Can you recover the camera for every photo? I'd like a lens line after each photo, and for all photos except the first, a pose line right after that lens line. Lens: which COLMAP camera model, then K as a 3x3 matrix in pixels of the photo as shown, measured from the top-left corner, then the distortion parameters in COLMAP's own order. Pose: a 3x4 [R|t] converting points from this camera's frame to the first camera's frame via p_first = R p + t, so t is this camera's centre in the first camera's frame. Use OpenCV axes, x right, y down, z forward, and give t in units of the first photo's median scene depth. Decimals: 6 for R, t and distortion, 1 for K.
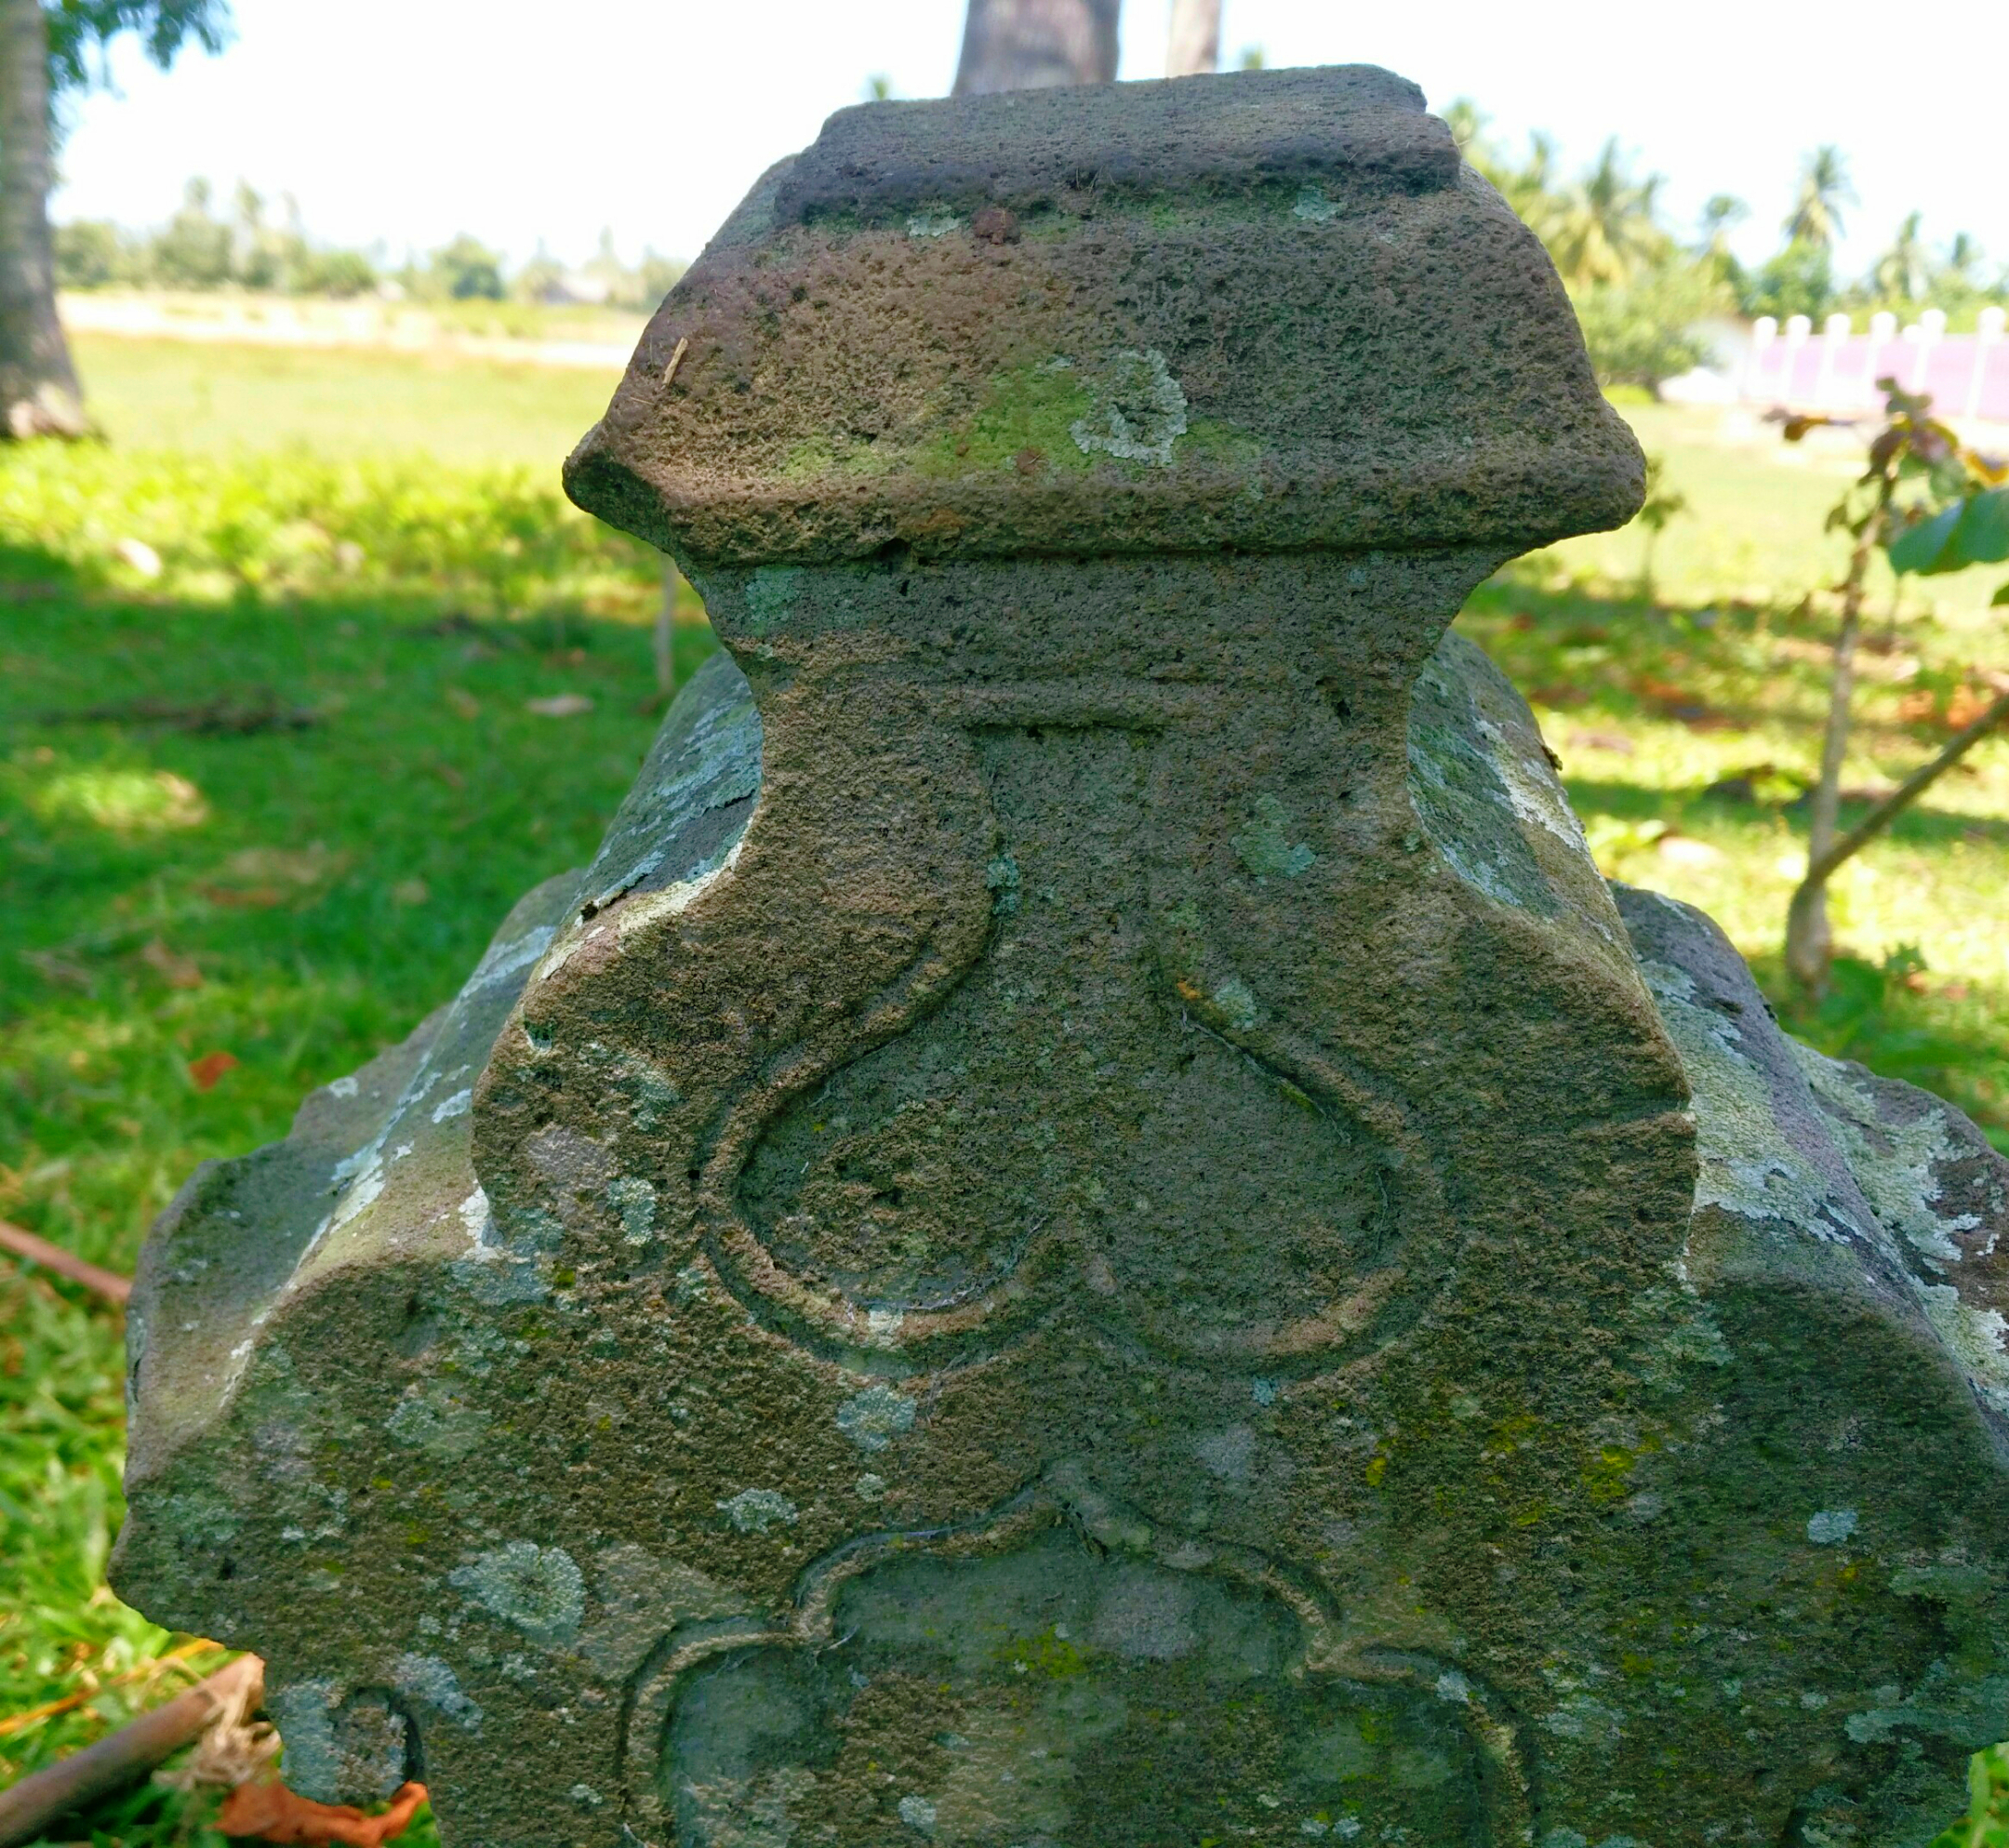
lens RADIAL K [[2612.1, 0, 898.8], [0, 2612.1, 924.7], [0, 0, 1]] dist [0.019517, -0.182127]
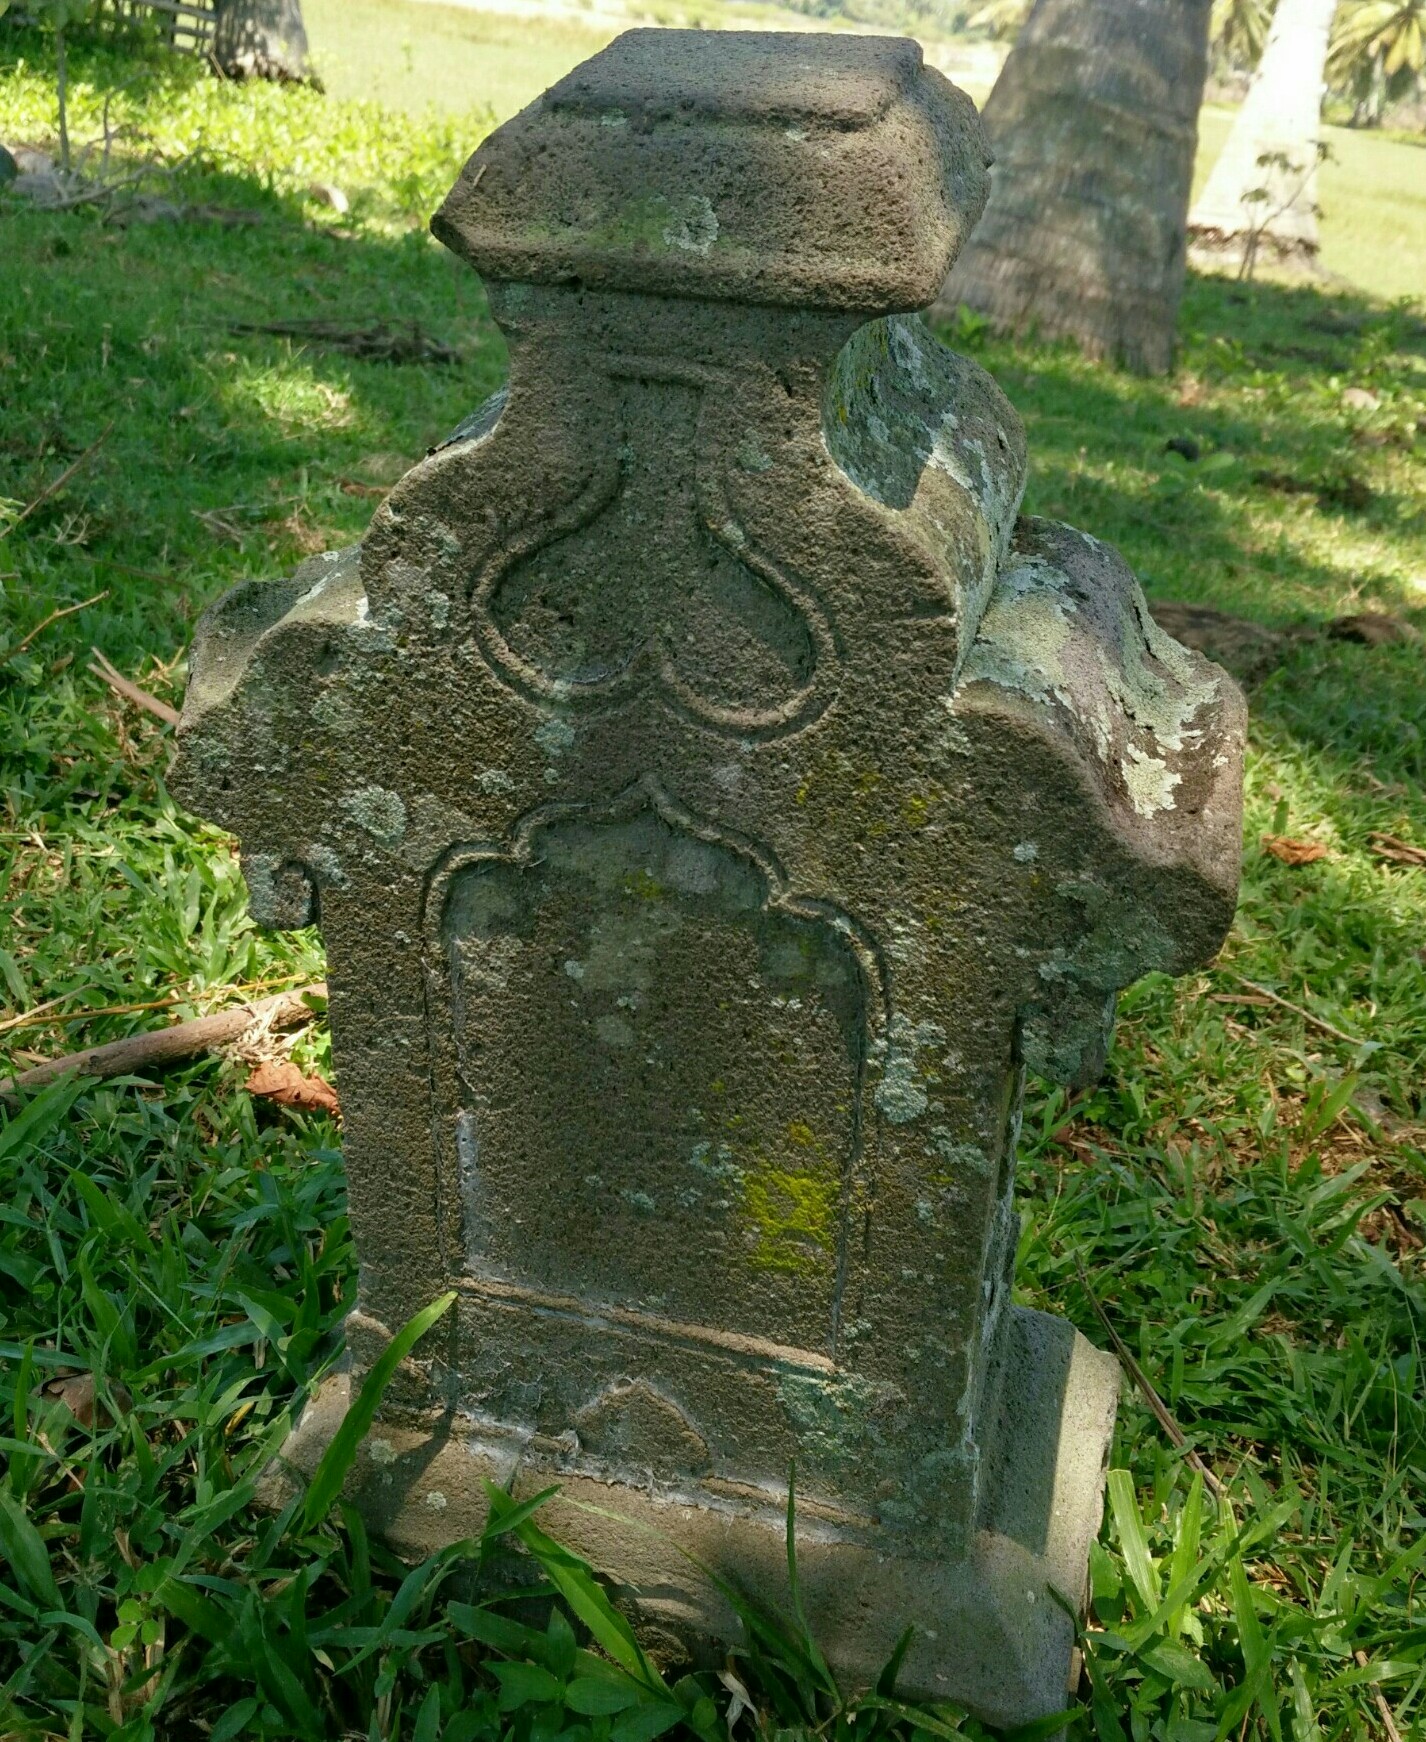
lens RADIAL K [[2278.1, 0, 713.0], [0, 2278.1, 871.0], [0, 0, 1]] dist [0.099650, -0.615676]
pose [[0.986370, 0.138014, -0.089585, 0.280532], [-0.125886, 0.983589, 0.129253, 0.054964], [0.105953, -0.116213, 0.987557, -0.686250]]
